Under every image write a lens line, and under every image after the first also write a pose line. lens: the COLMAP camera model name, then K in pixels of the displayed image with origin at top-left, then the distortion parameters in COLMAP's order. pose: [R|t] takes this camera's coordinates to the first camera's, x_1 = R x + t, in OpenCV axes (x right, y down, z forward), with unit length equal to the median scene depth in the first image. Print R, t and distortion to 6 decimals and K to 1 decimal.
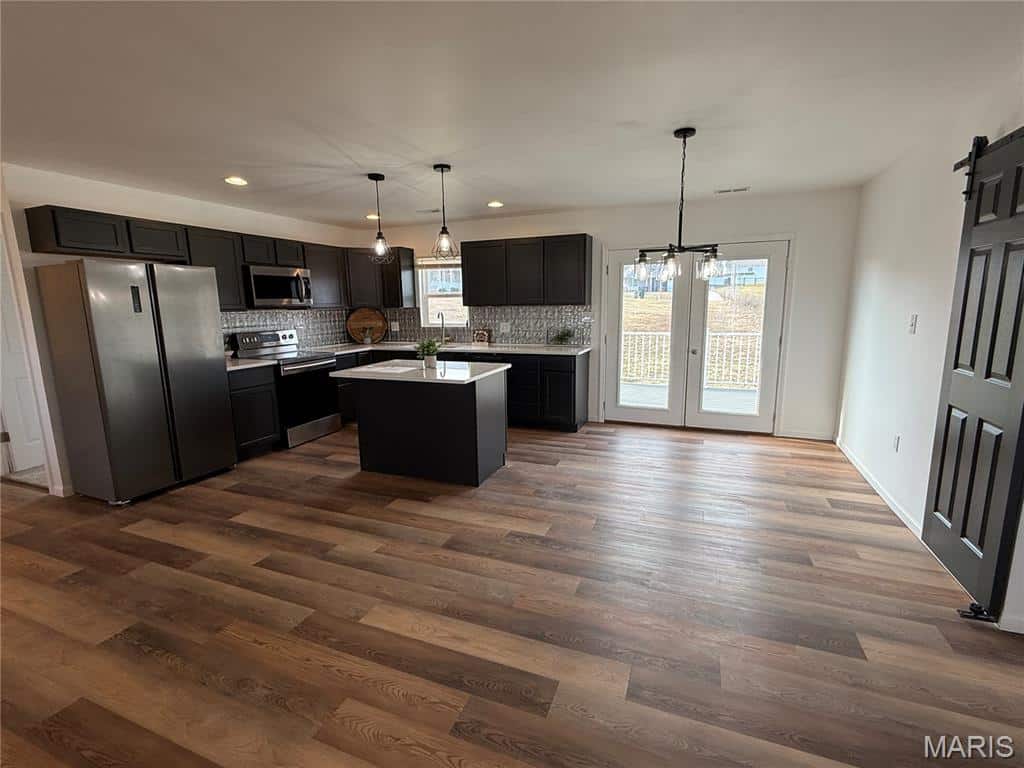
lens RADIAL K [[470.8, 0, 508.0], [0, 470.8, 376.2], [0, 0, 1]] dist [-0.001081, -0.000315]
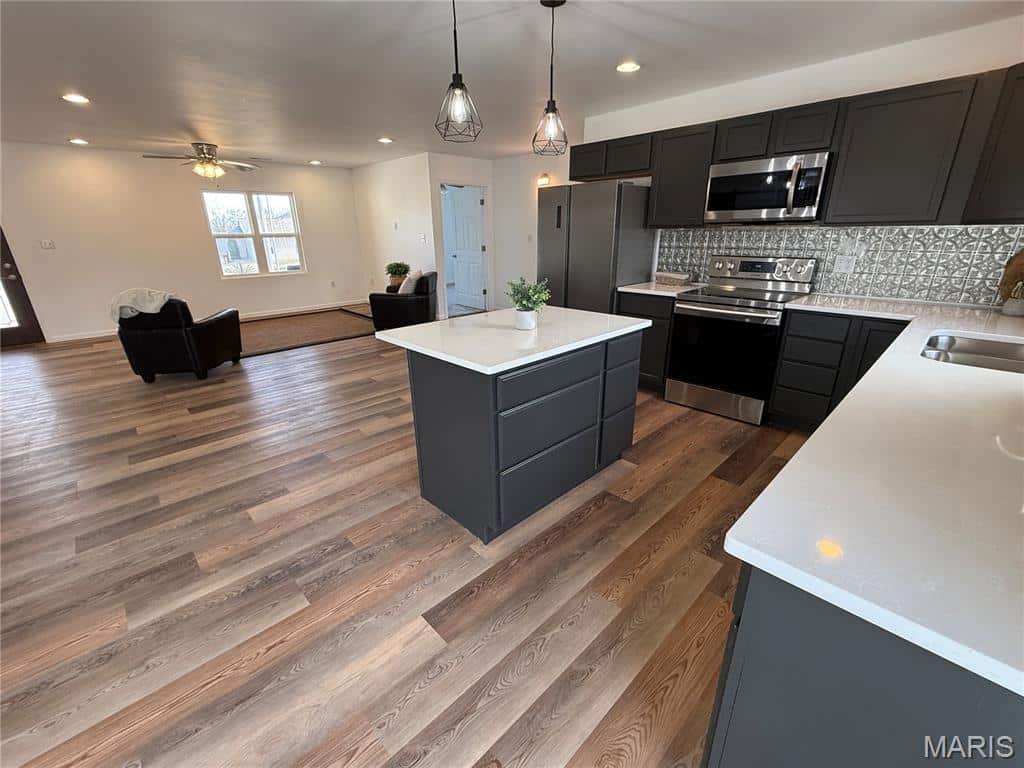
lens RADIAL K [[433.8, 0, 517.5], [0, 433.8, 382.8], [0, 0, 1]] dist [-0.000494, 0.000012]
pose [[-0.399601, 0.324060, -0.857499, 0.295764], [-0.122075, 0.908287, 0.400141, -0.153368], [0.908524, 0.264576, -0.323393, 1.005807]]
